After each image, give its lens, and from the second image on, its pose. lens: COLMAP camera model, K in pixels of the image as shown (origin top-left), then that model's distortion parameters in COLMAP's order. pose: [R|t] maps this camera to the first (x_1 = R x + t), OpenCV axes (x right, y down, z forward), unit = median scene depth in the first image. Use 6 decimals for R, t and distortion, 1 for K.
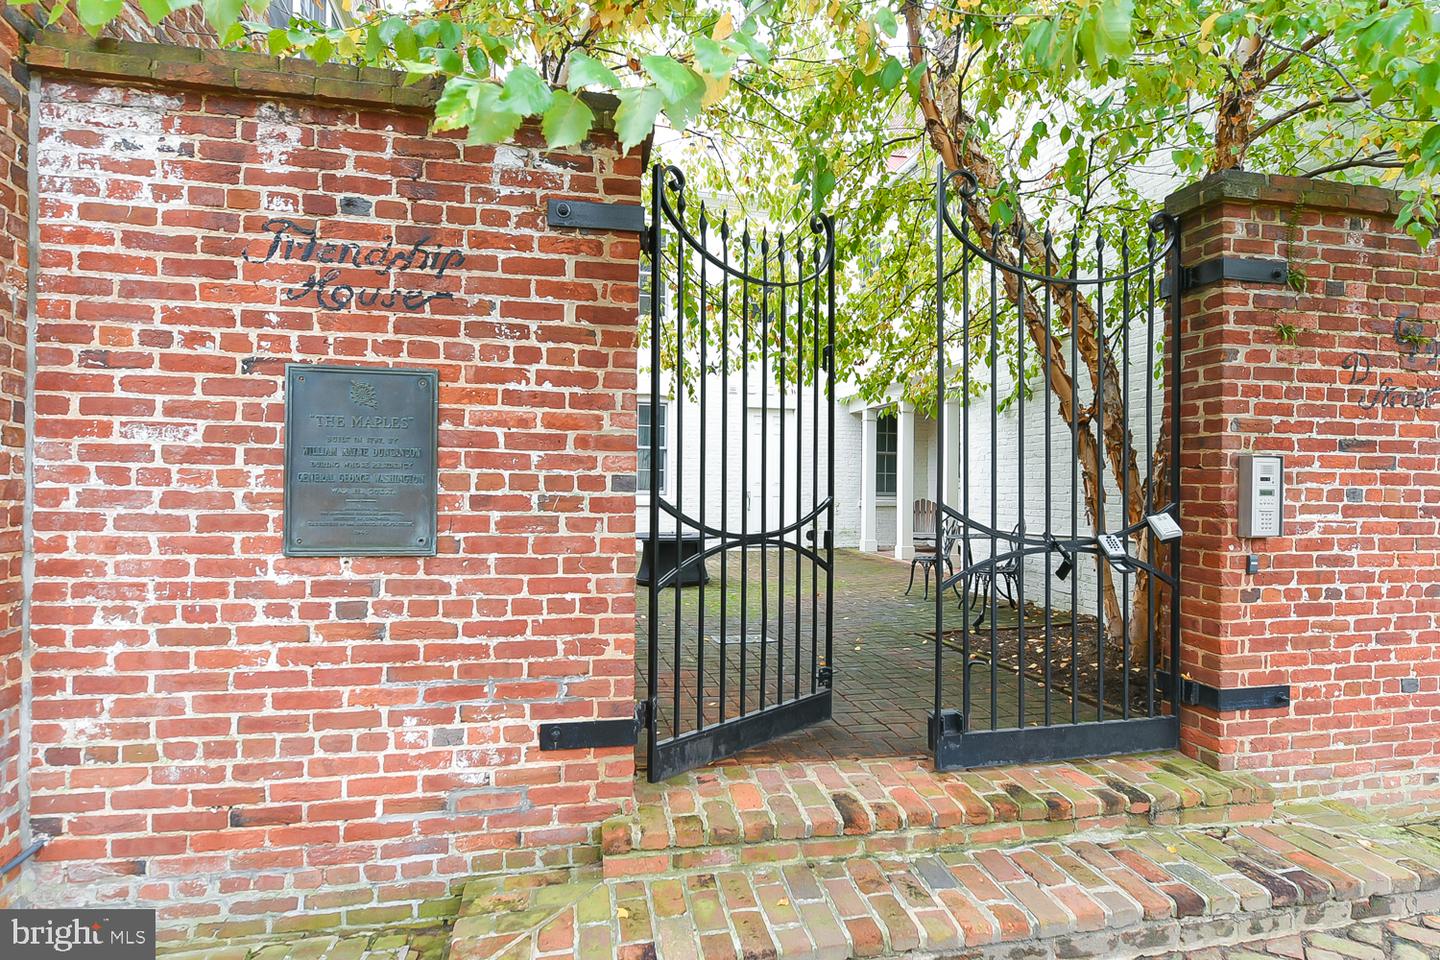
lens RADIAL K [[783.4, 0, 724.8], [0, 783.4, 483.7], [0, 0, 1]] dist [-0.009740, 0.000029]
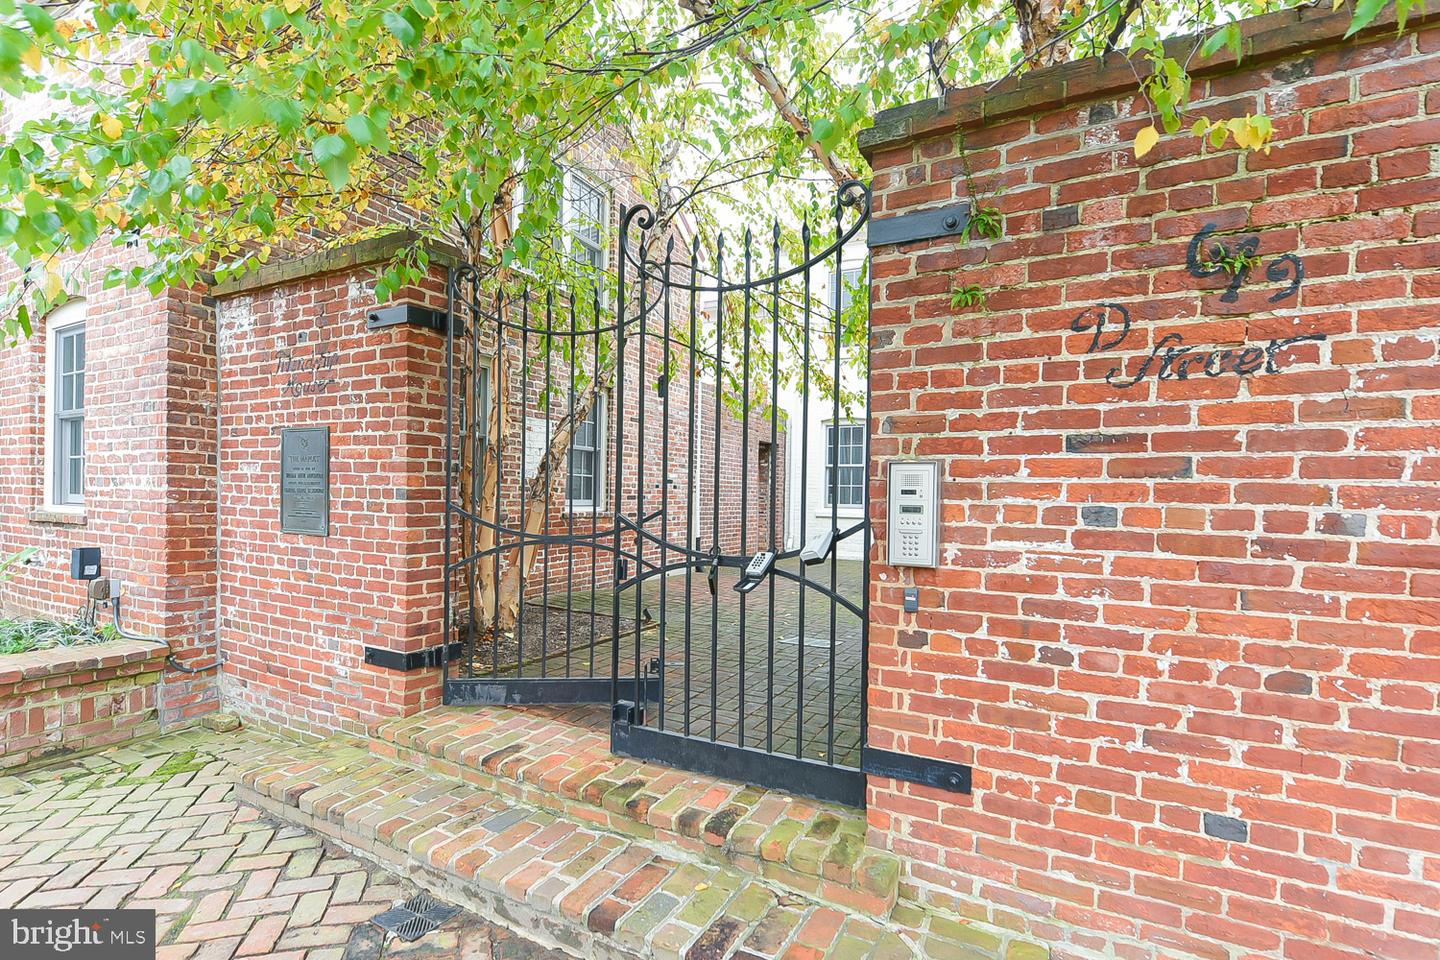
lens RADIAL K [[698.7, 0, 727.5], [0, 698.7, 506.5], [0, 0, 1]] dist [-0.006034, -0.000662]
pose [[0.750849, 0.014110, -0.660324, 1.002874], [-0.009210, 0.999898, 0.010894, 0.002620], [0.660410, -0.002098, 0.750902, 0.345302]]
